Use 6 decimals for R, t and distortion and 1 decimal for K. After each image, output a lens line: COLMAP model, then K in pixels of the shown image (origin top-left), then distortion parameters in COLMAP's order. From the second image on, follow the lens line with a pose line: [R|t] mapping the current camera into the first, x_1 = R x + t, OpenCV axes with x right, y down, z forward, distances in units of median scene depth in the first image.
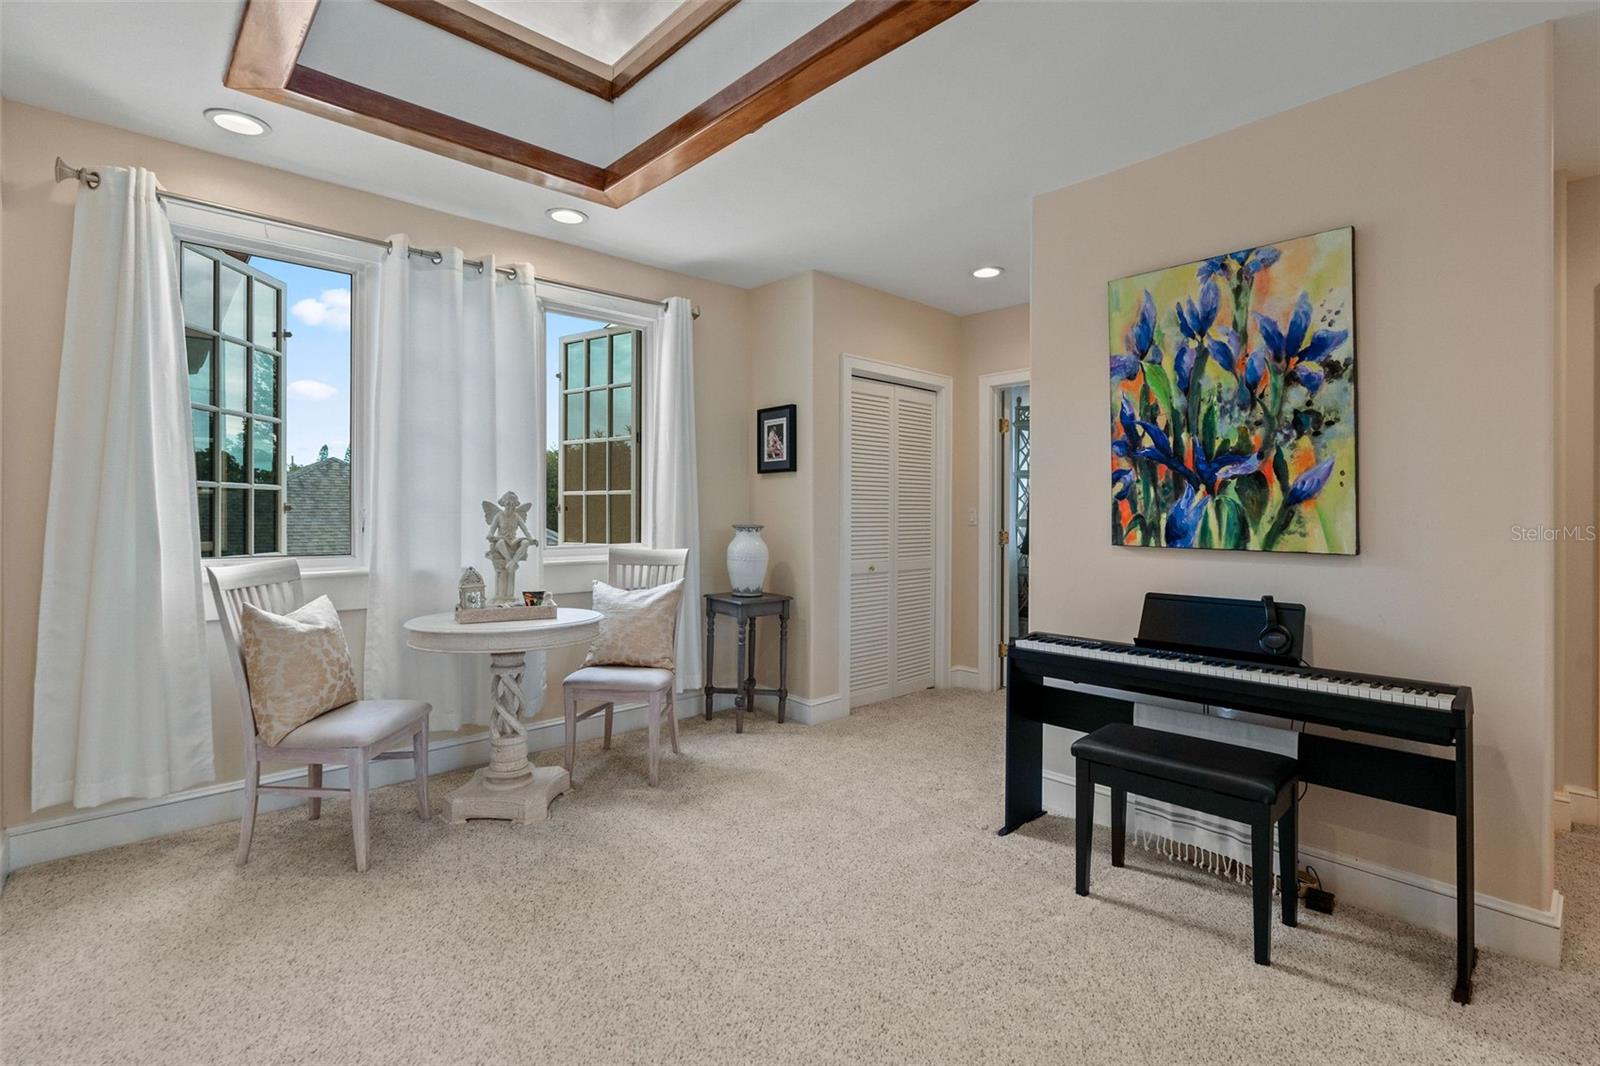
lens RADIAL K [[727.6, 0, 779.3], [0, 727.6, 506.7], [0, 0, 1]] dist [-0.002848, 0.000612]
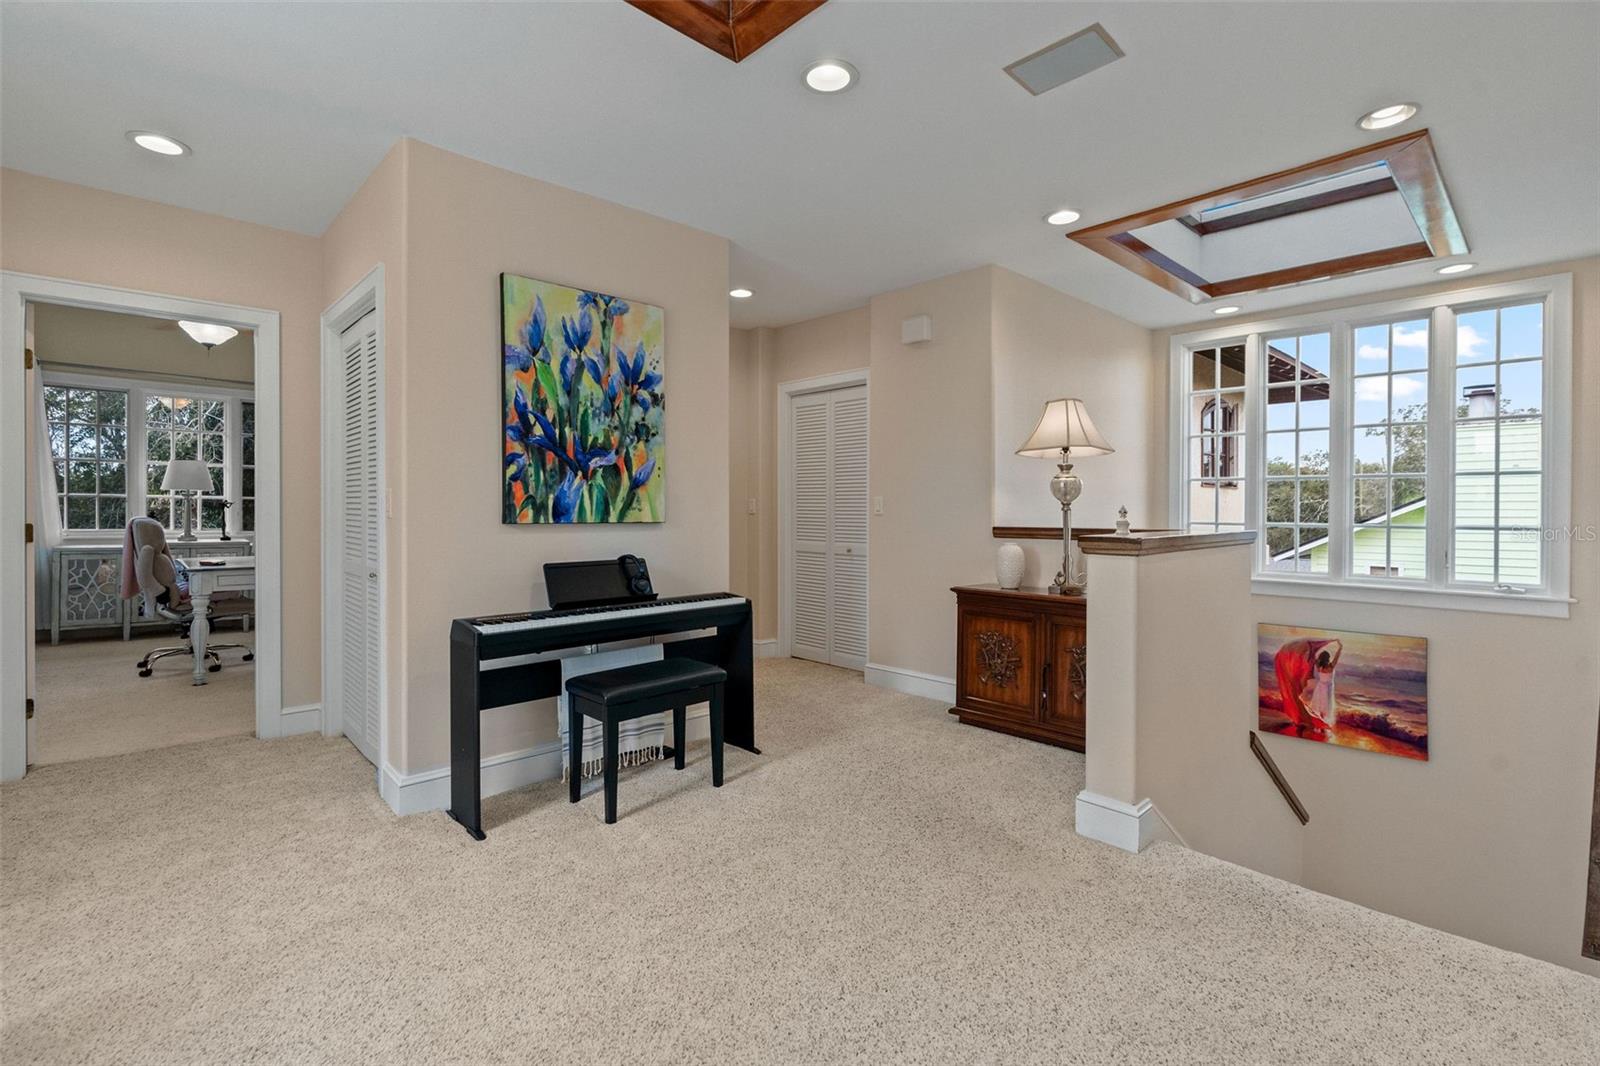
lens RADIAL K [[727.6, 0, 780.4], [0, 727.6, 512.1], [0, 0, 1]] dist [-0.002848, 0.000612]
pose [[-0.007014, -0.006402, 0.999955, -0.676370], [-0.004462, 0.999970, 0.006371, 0.030478], [-0.999965, -0.004417, -0.007042, 0.685189]]
